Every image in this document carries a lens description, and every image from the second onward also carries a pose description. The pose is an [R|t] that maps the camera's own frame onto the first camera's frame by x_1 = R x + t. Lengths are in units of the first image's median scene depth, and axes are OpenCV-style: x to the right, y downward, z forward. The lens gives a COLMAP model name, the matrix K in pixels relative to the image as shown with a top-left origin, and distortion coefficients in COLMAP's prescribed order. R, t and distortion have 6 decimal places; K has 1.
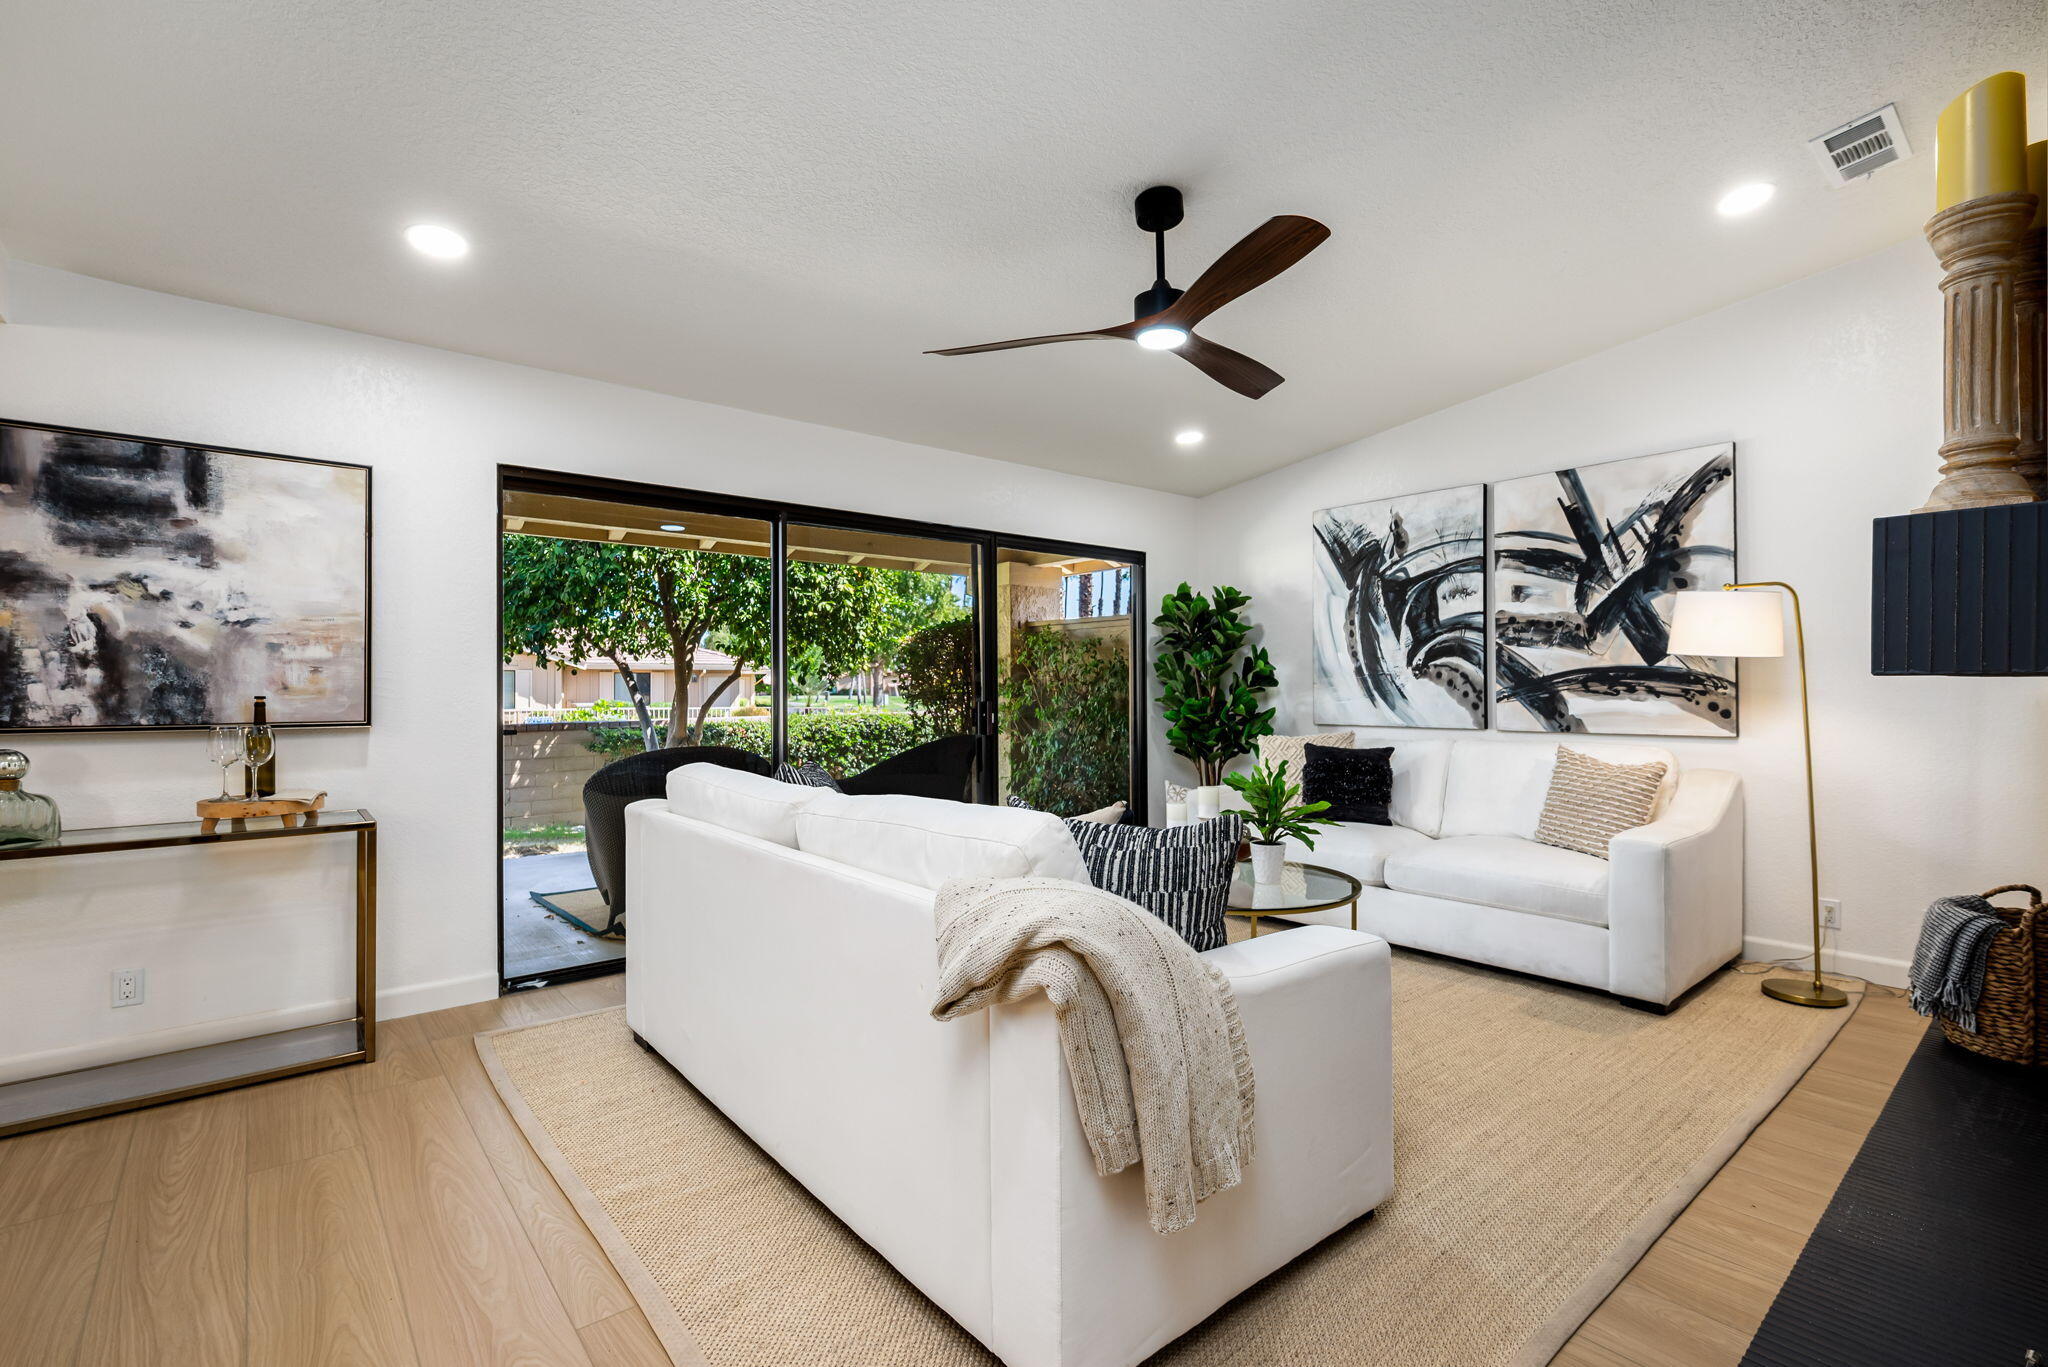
lens RADIAL K [[929.4, 0, 1056.5], [0, 929.4, 687.5], [0, 0, 1]] dist [-0.002052, -0.001028]
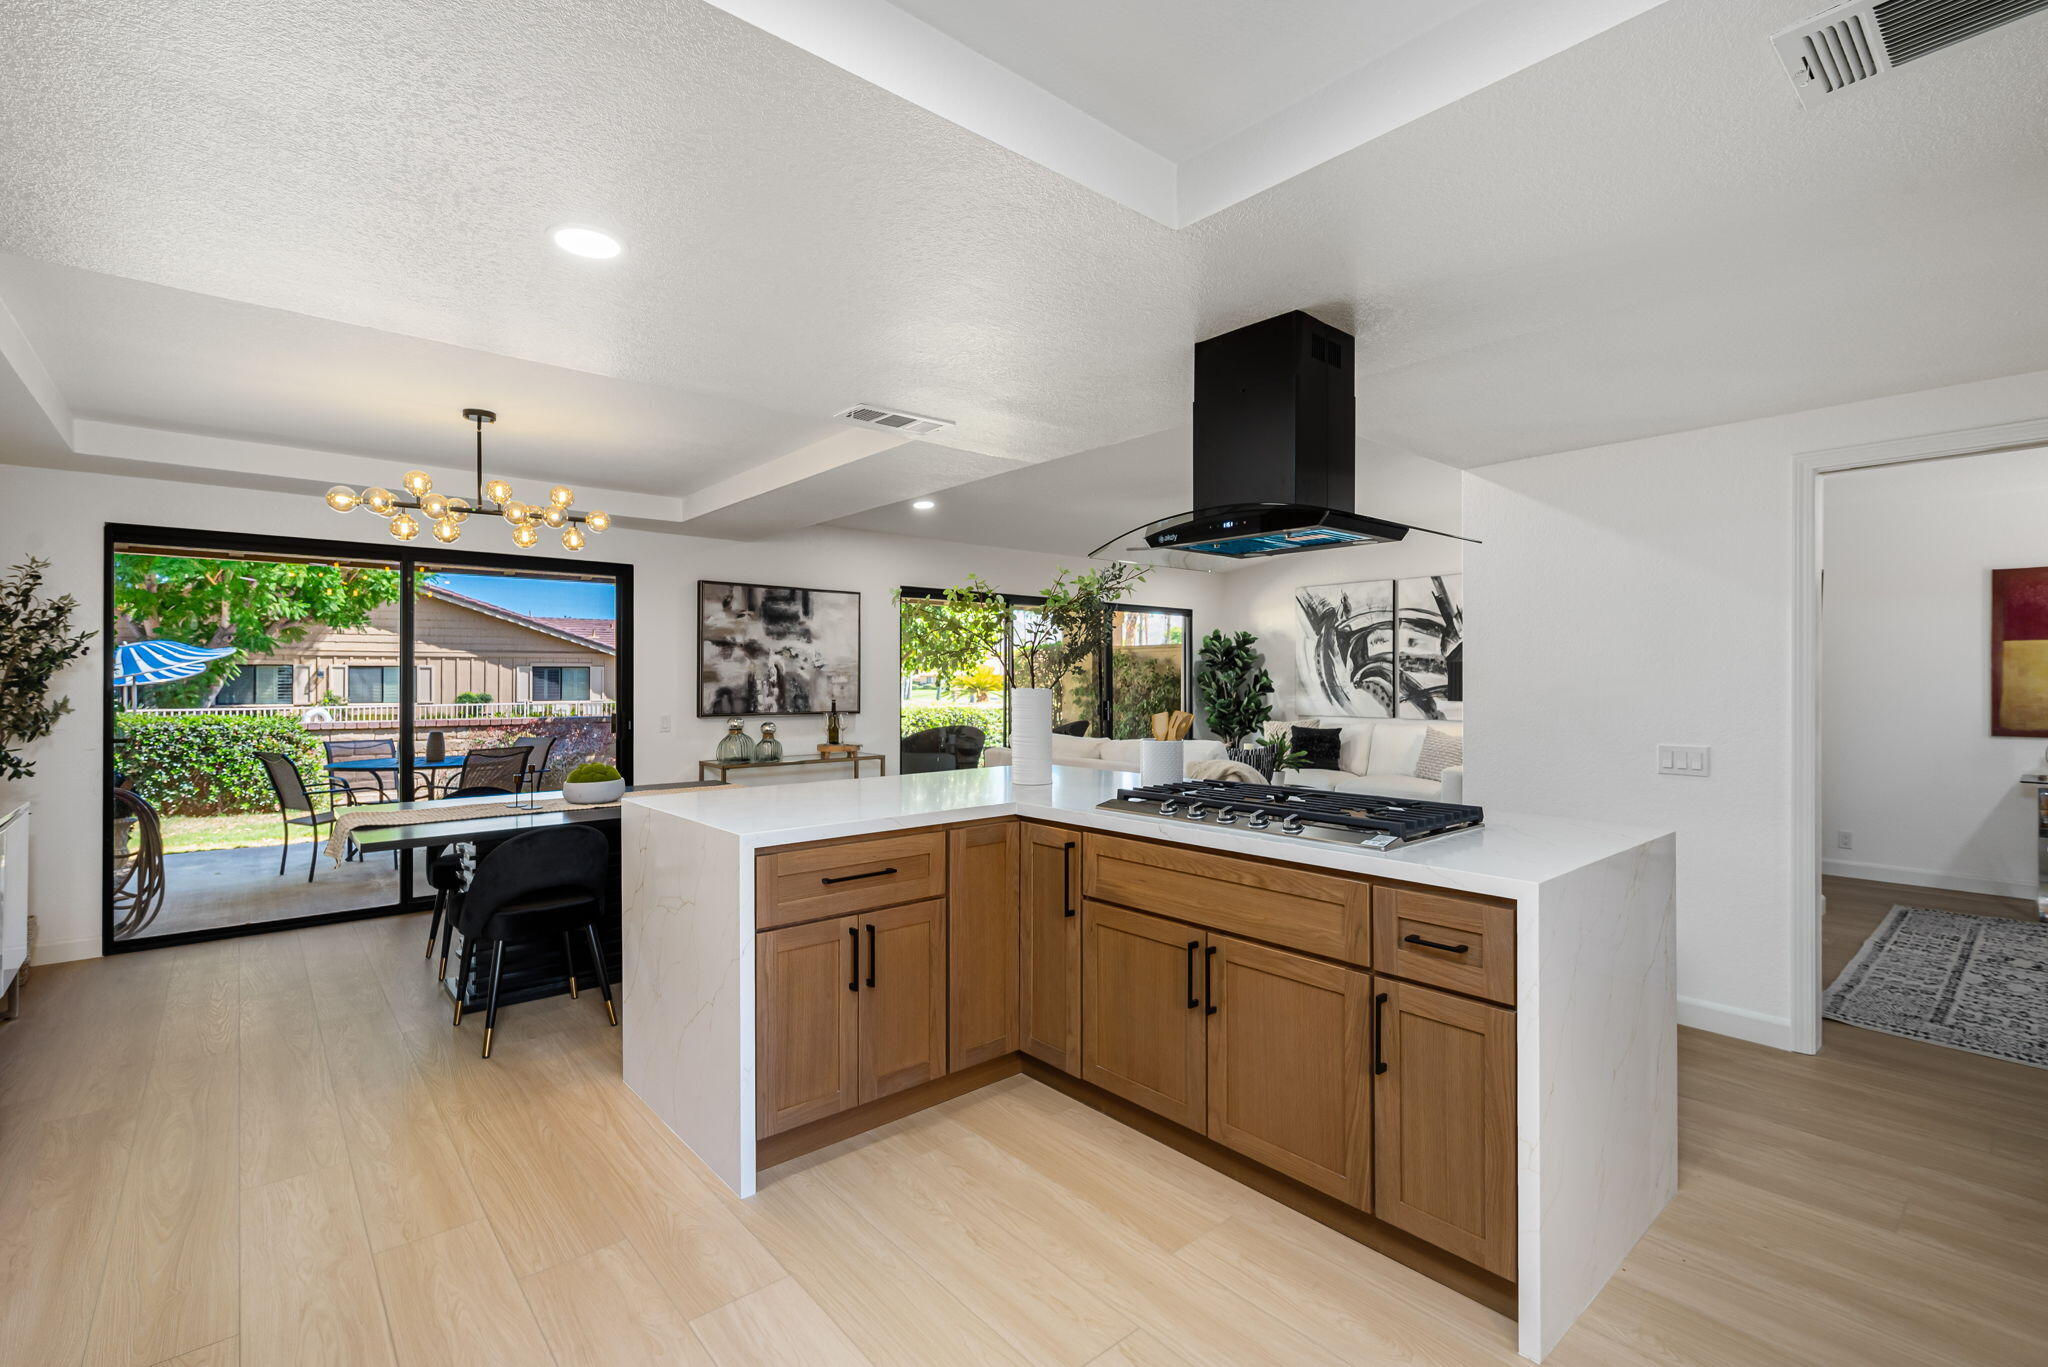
lens RADIAL K [[916.1, 0, 1024.0], [0, 916.1, 683.5], [0, 0, 1]] dist [0.000028, 0.000032]
pose [[0.999962, 0.003972, -0.007790, -0.240884], [-0.003941, 0.999985, 0.003927, -0.026298], [0.007806, -0.003896, 0.999962, -0.788348]]
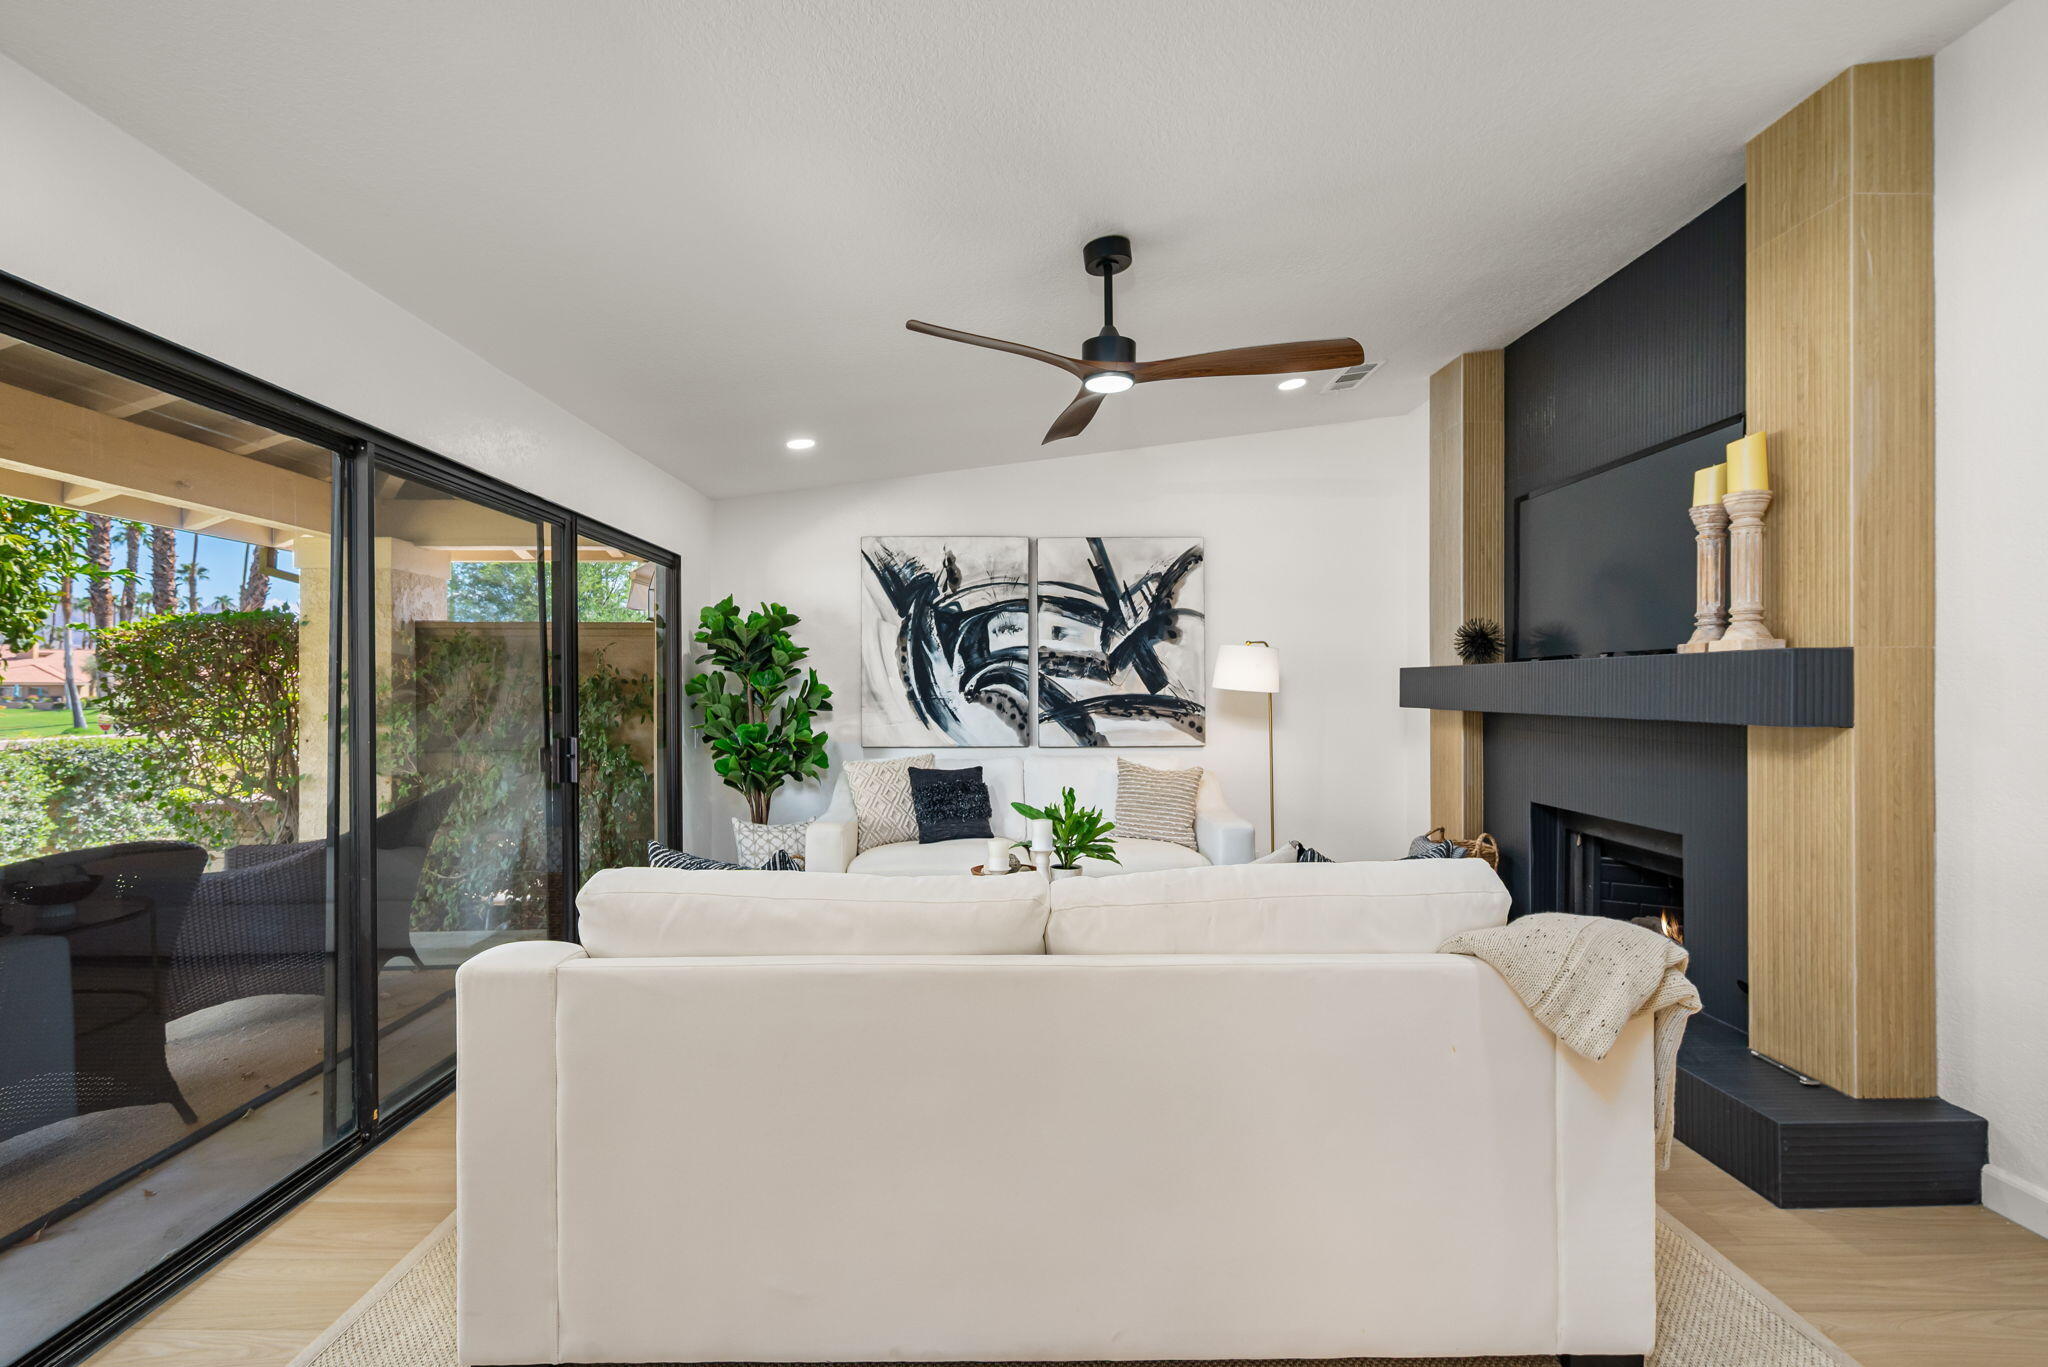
lens RADIAL K [[927.7, 0, 1024.9], [0, 927.7, 693.4], [0, 0, 1]] dist [-0.001277, 0.000090]
pose [[0.644304, -0.000037, 0.764769, -0.458946], [-0.000526, 1.000000, 0.000492, -0.023381], [-0.764769, -0.000720, 0.644304, 0.256166]]
